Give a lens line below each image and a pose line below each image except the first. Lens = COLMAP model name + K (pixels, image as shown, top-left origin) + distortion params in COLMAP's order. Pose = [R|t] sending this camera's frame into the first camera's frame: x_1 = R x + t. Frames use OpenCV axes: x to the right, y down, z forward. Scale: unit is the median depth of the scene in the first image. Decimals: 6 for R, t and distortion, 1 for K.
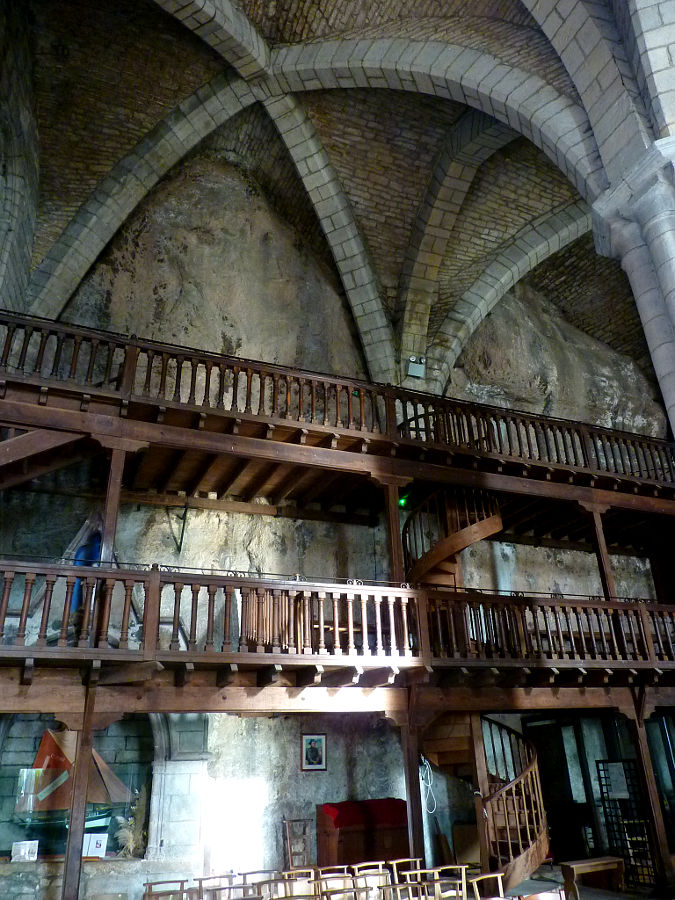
lens RADIAL K [[668.7, 0, 339.0], [0, 668.7, 449.2], [0, 0, 1]] dist [-0.027758, -0.001277]
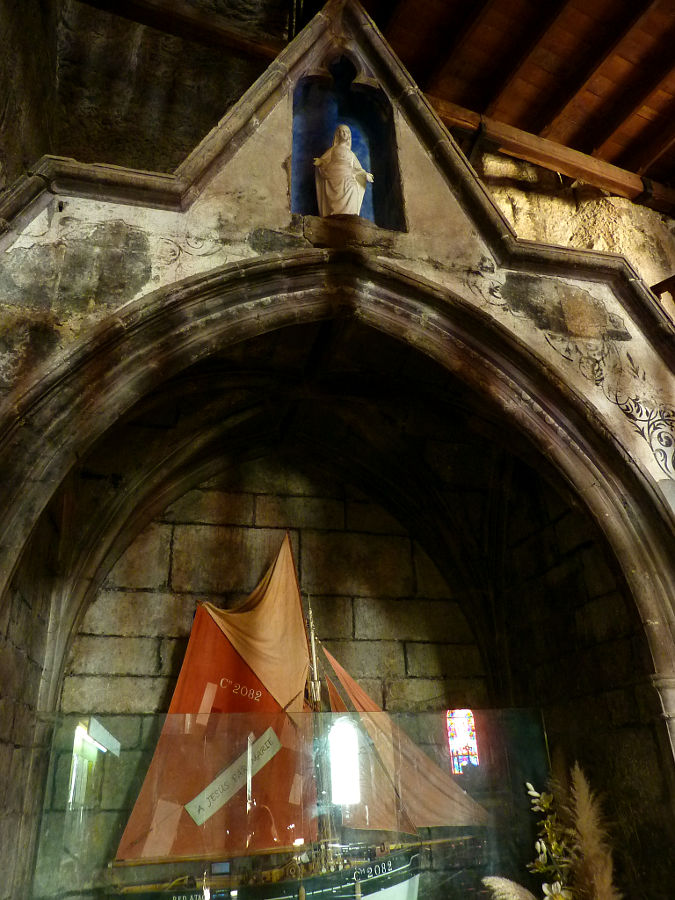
lens RADIAL K [[668.7, 0, 335.9], [0, 668.7, 450.9], [0, 0, 1]] dist [-0.027758, -0.001277]
pose [[0.999971, 0.007571, -0.000137, -0.365409], [-0.007572, 0.999919, -0.010266, 0.339886], [0.000059, 0.010267, 0.999947, 0.647714]]
